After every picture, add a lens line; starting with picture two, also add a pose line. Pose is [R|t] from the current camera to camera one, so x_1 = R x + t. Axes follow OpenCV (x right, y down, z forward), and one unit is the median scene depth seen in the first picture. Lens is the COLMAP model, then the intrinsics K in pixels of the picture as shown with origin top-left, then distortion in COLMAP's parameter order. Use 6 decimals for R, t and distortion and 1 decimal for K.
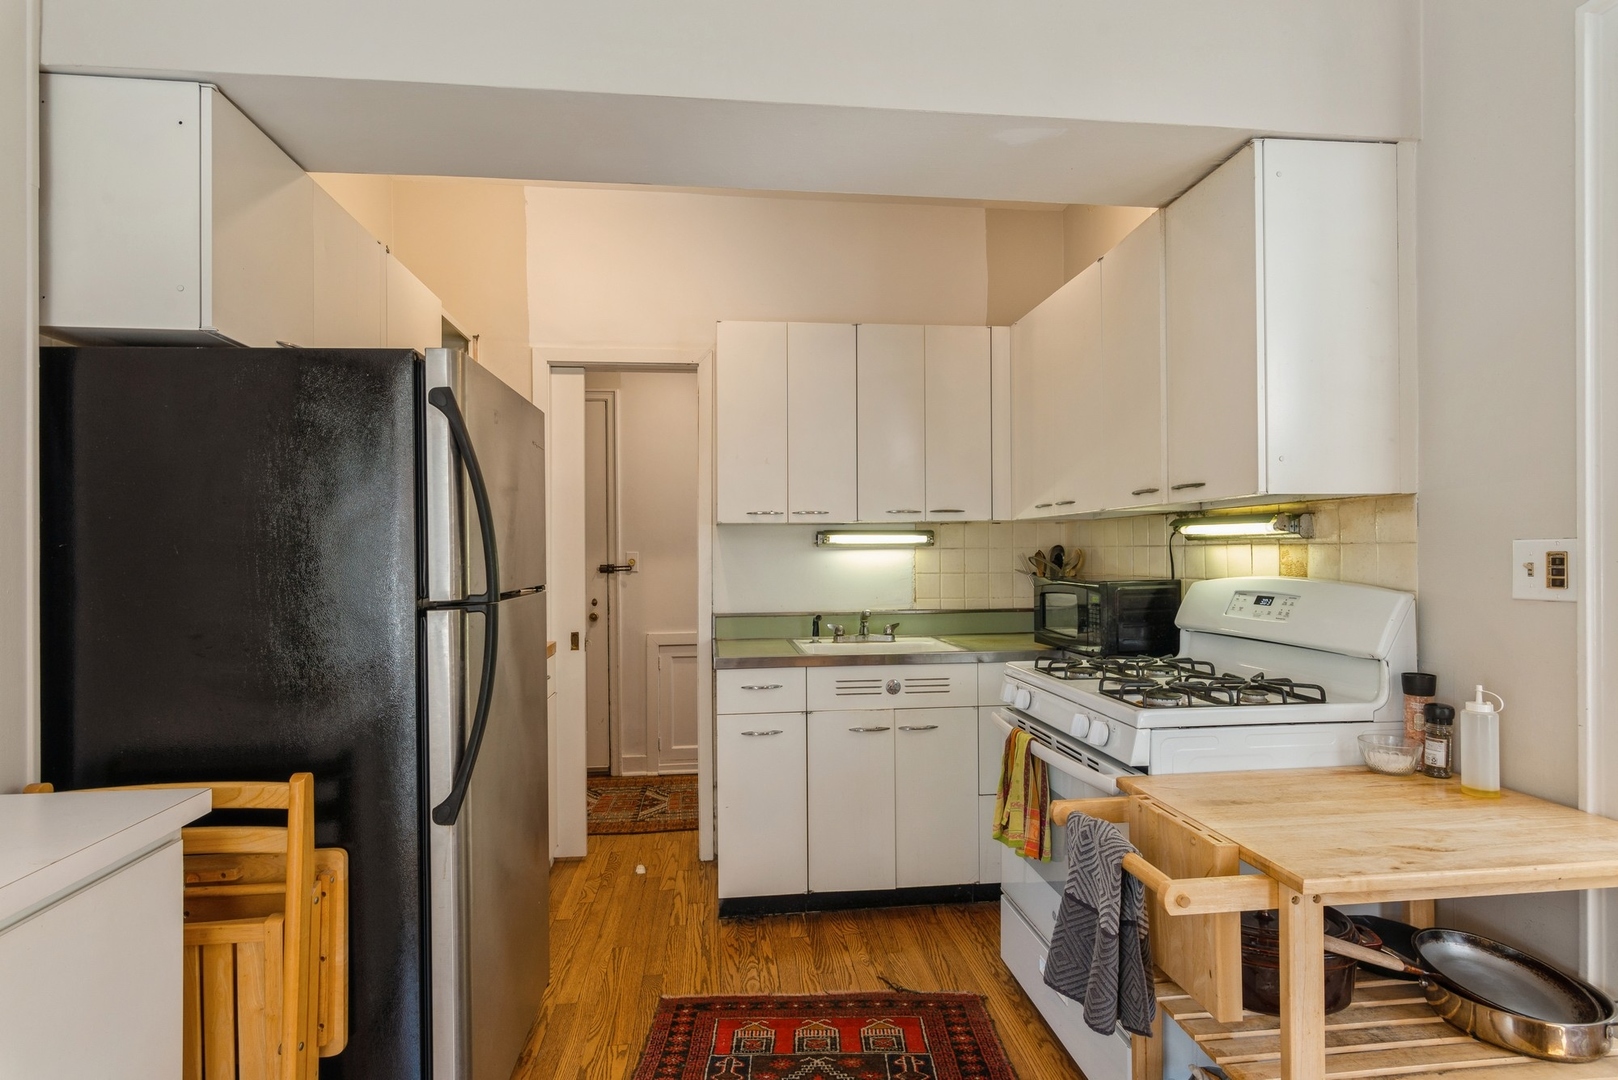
lens RADIAL K [[789.4, 0, 803.8], [0, 789.4, 548.6], [0, 0, 1]] dist [0.000387, -0.000295]
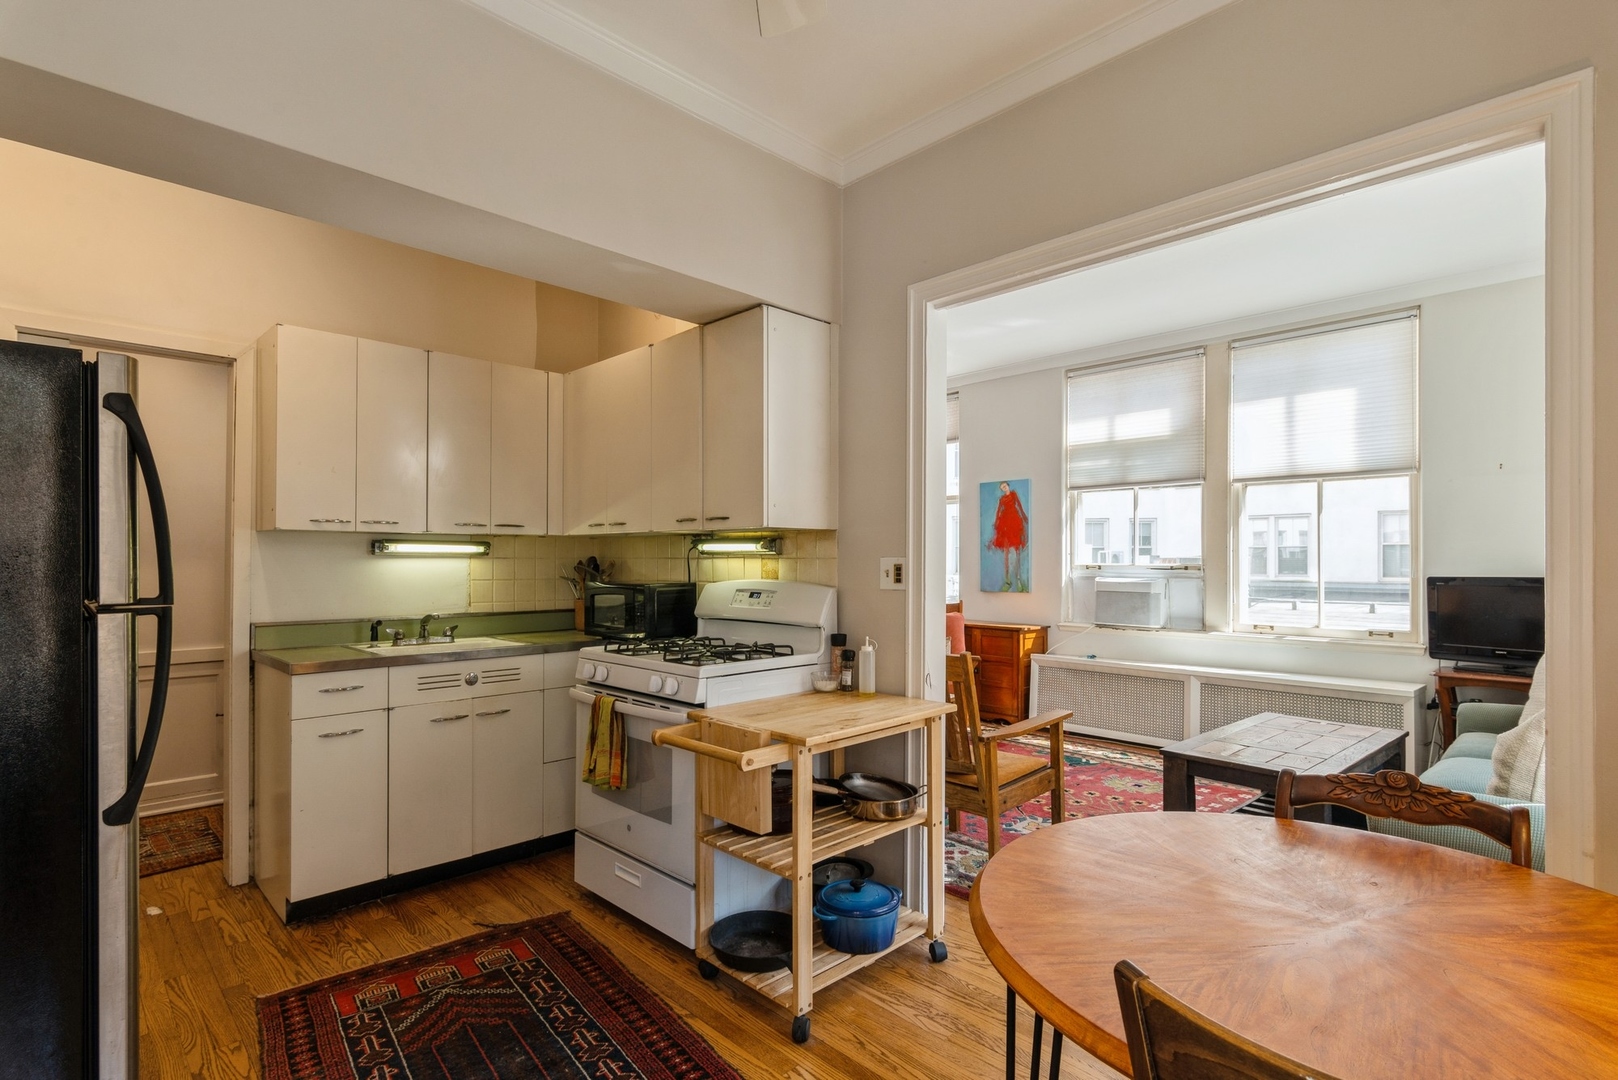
lens RADIAL K [[788.0, 0, 797.6], [0, 788.0, 546.9], [0, 0, 1]] dist [-0.003461, -0.000873]
pose [[0.786025, 0.020781, 0.617845, -0.272783], [-0.011174, 0.999749, -0.019410, 0.001442], [-0.618093, 0.008353, 0.786061, -0.228964]]
